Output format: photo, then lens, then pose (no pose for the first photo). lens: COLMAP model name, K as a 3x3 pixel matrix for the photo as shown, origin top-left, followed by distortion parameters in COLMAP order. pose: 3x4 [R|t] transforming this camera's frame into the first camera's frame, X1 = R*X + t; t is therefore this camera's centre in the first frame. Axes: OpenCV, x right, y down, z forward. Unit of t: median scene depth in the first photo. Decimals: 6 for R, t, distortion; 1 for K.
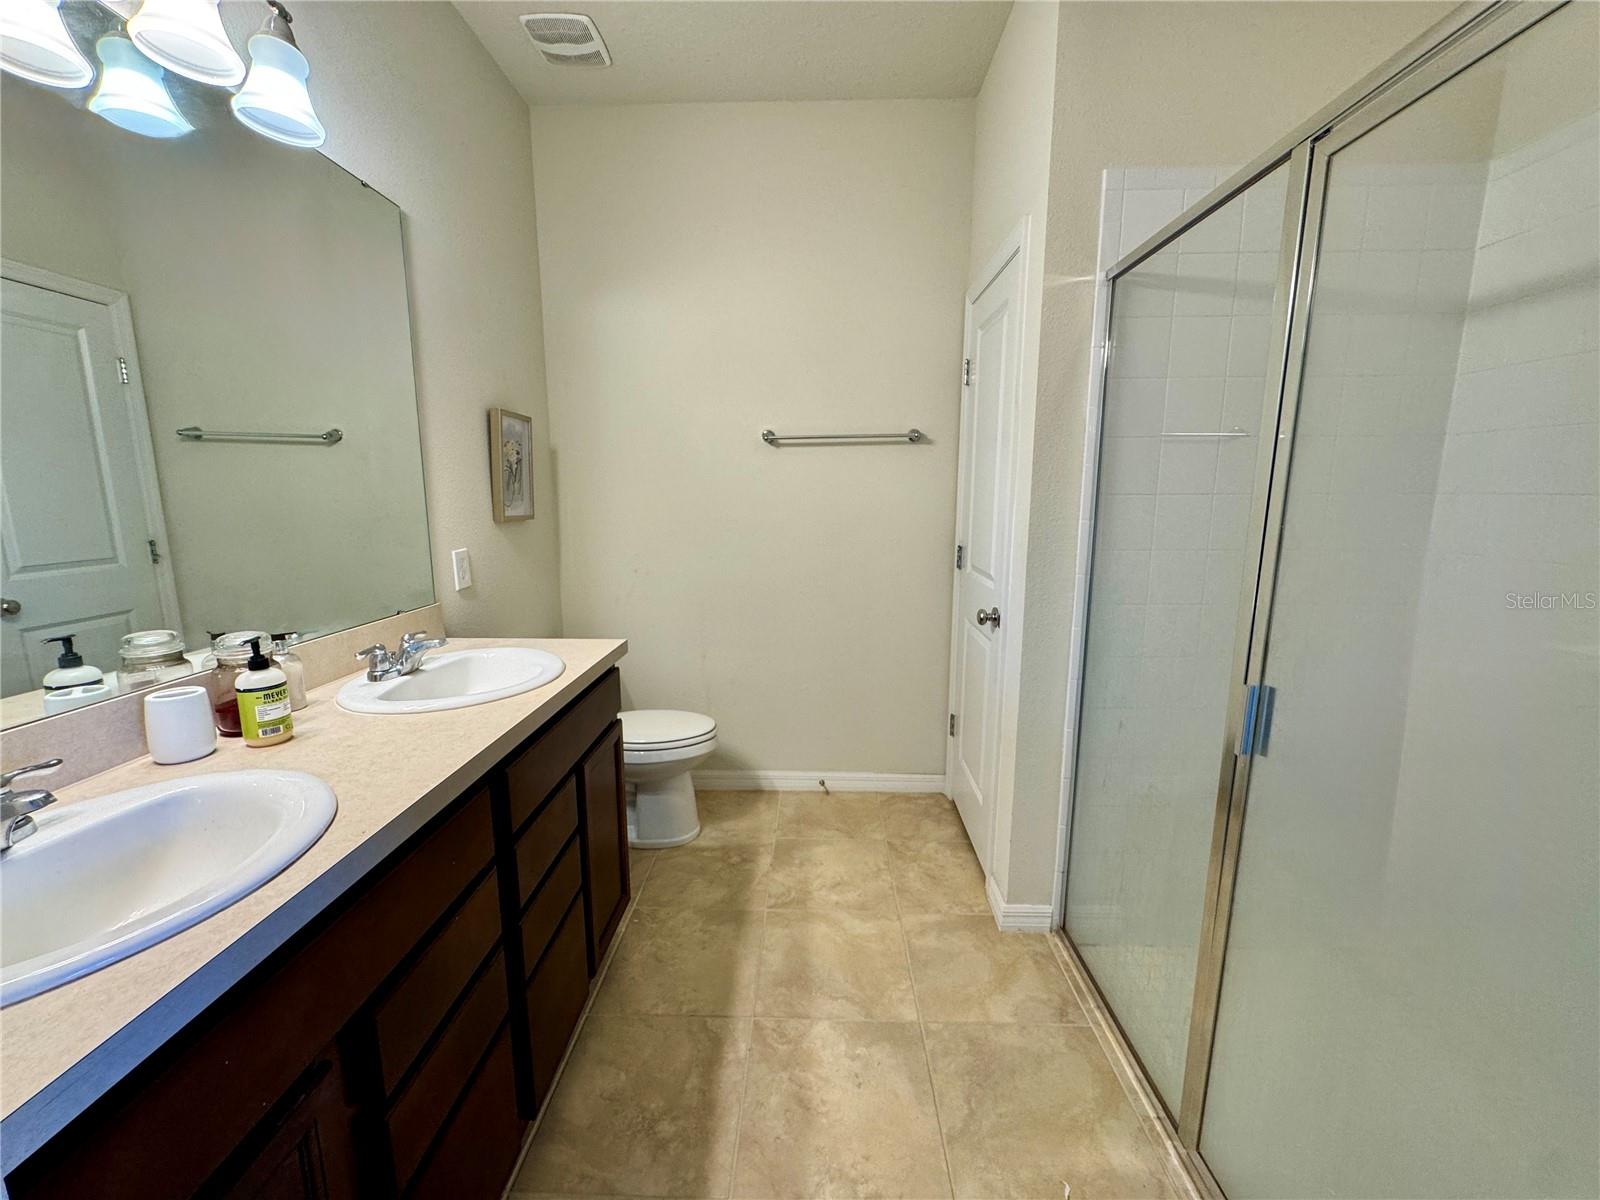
lens RADIAL K [[647.3, 0, 800.0], [0, 647.3, 600.0], [0, 0, 1]] dist [-0.002734, -0.000334]
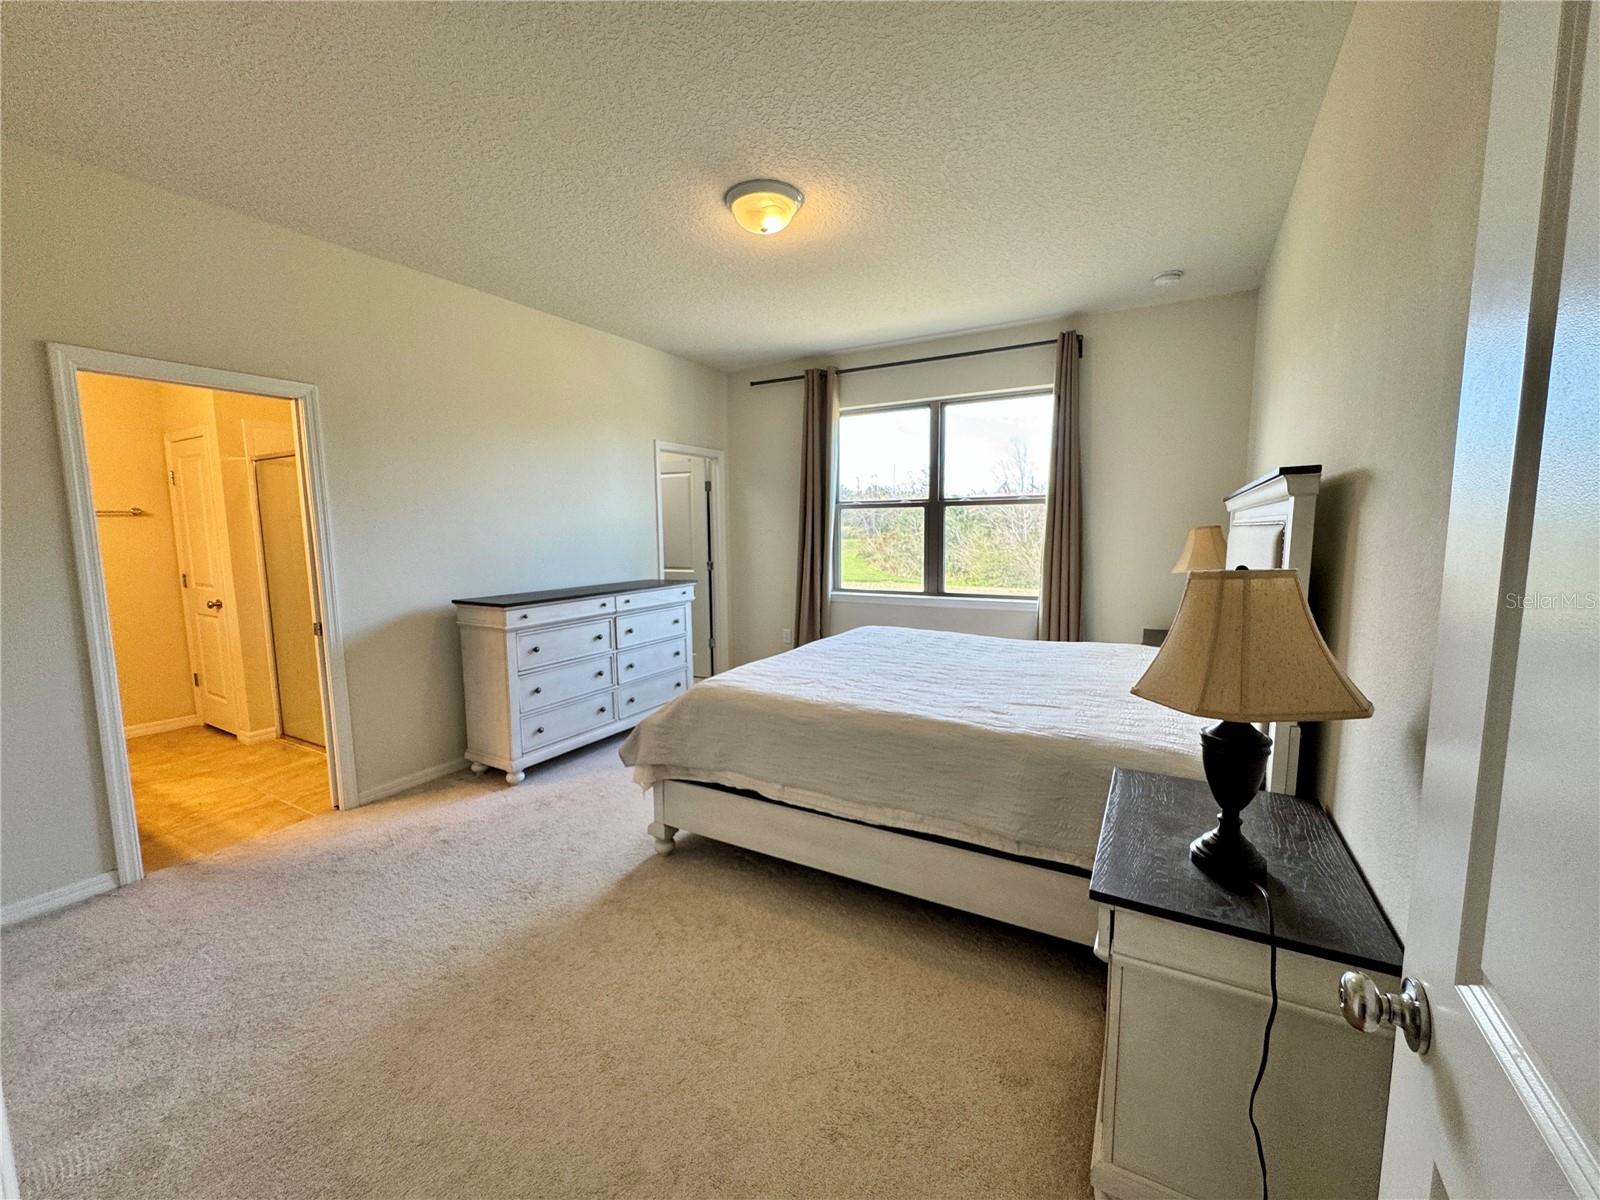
lens RADIAL K [[647.3, 0, 800.0], [0, 647.3, 600.0], [0, 0, 1]] dist [-0.002734, -0.000334]
pose [[0.485918, -0.103020, 0.867912, -0.609880], [0.162183, 0.986411, 0.026284, 0.274332], [-0.858825, 0.127988, 0.496023, -1.687665]]
